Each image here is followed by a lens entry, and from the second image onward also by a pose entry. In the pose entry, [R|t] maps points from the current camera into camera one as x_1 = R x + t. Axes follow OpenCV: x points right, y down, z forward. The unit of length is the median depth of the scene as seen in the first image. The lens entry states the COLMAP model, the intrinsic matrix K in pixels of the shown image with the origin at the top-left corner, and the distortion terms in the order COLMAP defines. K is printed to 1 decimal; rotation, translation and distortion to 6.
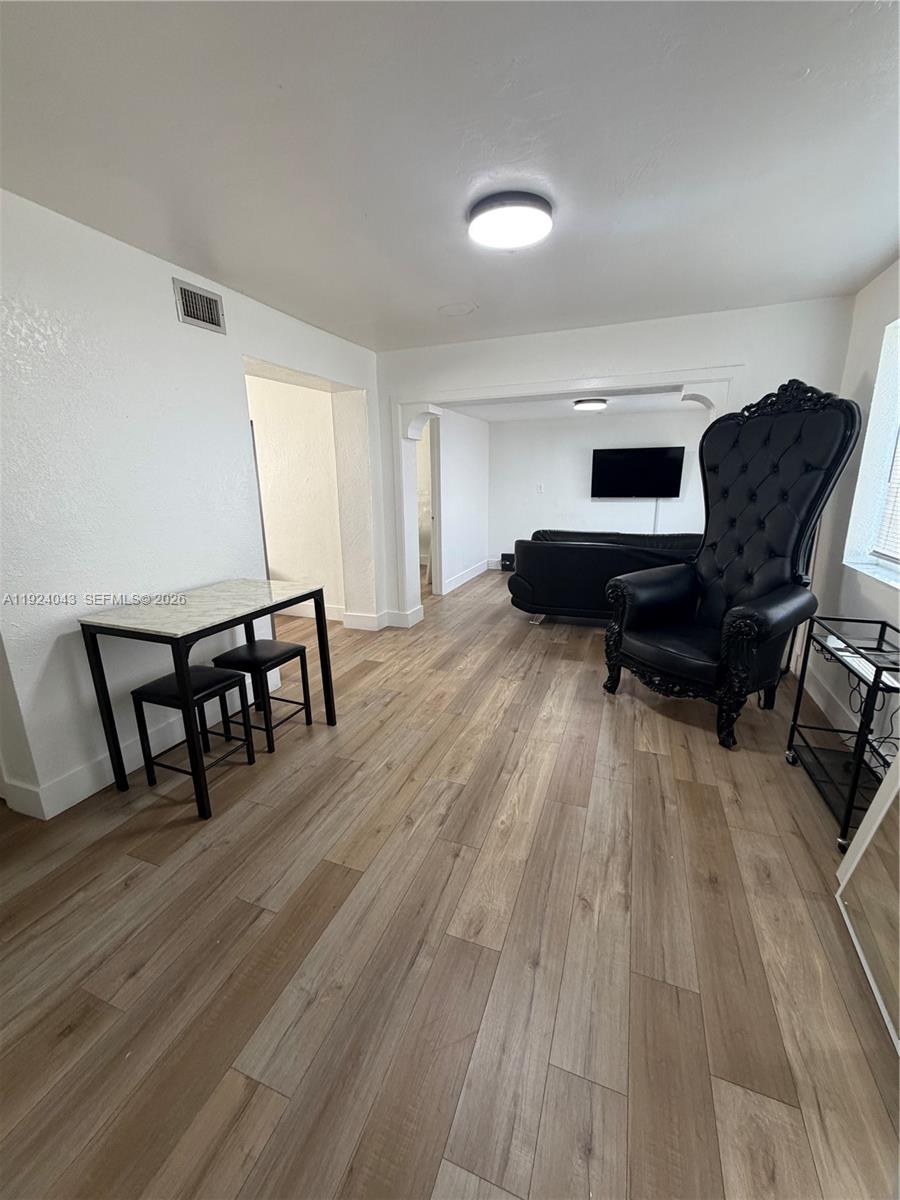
lens RADIAL K [[476.4, 0, 451.4], [0, 476.4, 599.1], [0, 0, 1]] dist [-0.000831, -0.000140]
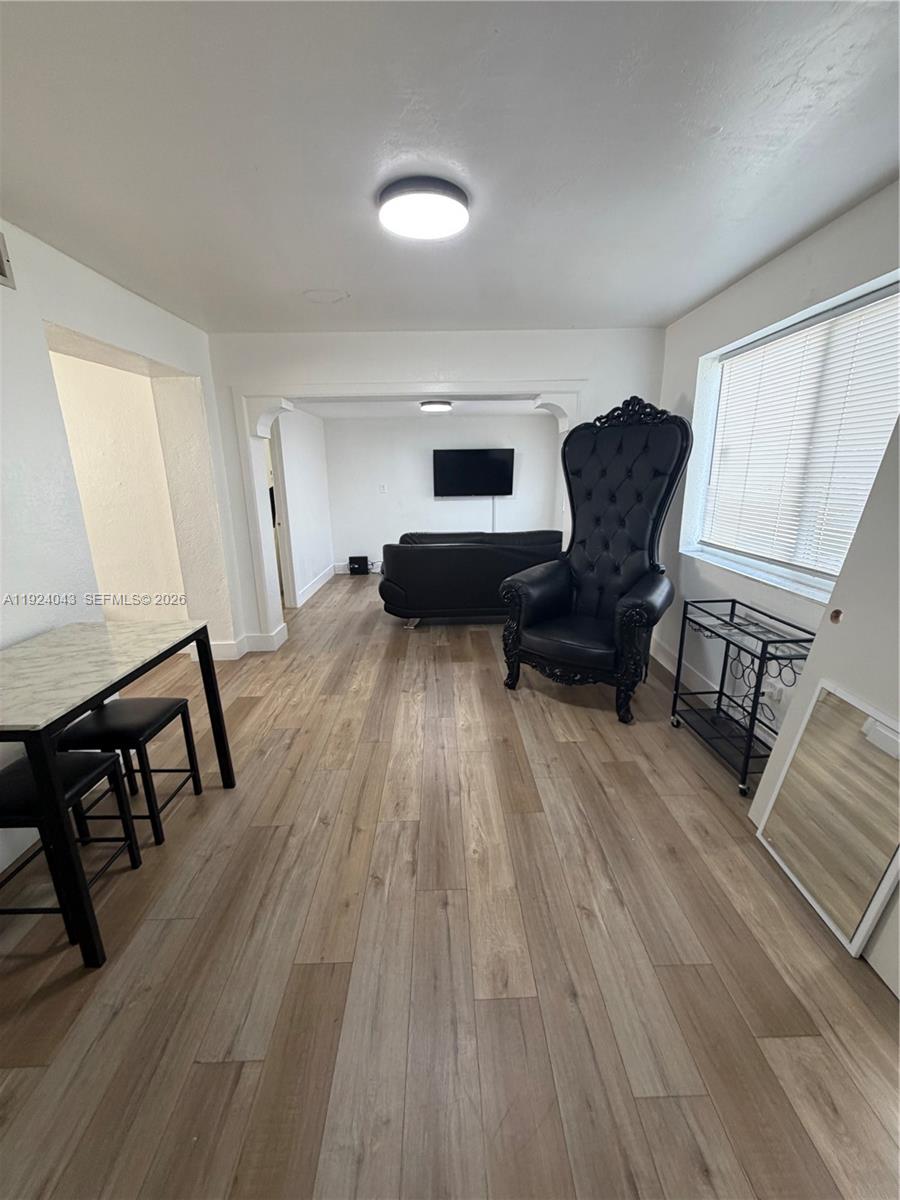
lens RADIAL K [[476.4, 0, 451.4], [0, 476.4, 599.0], [0, 0, 1]] dist [-0.000831, -0.000140]
pose [[0.925096, -0.099466, 0.366476, -0.187139], [0.096664, 0.994976, 0.026040, -0.048919], [-0.367225, 0.011336, 0.930063, 0.102869]]
